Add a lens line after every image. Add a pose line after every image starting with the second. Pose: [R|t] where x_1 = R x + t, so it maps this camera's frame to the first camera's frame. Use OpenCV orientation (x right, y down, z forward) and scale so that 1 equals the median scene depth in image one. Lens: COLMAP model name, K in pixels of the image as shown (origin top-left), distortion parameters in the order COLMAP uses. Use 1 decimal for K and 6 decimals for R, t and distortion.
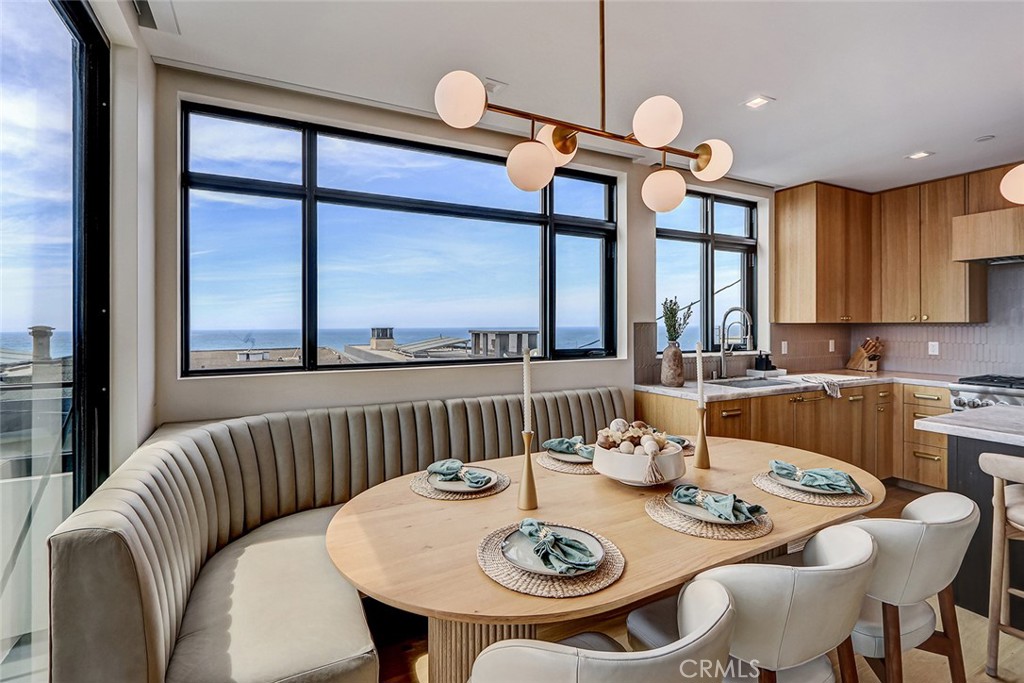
lens RADIAL K [[469.9, 0, 503.6], [0, 469.9, 329.0], [0, 0, 1]] dist [0.000074, -0.001803]
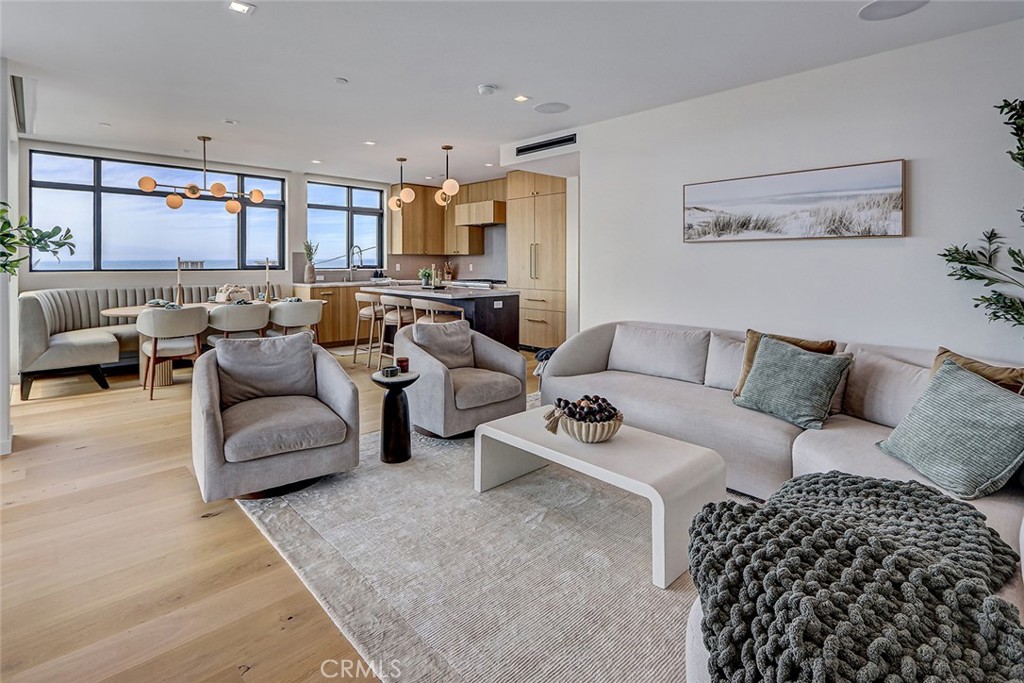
lens RADIAL K [[469.9, 0, 493.7], [0, 469.9, 267.0], [0, 0, 1]] dist [0.000074, -0.001803]
pose [[0.956675, 0.004608, 0.291121, 0.450801], [-0.006406, 0.999966, 0.005223, 0.029169], [-0.291087, -0.006862, 0.956672, -1.024232]]
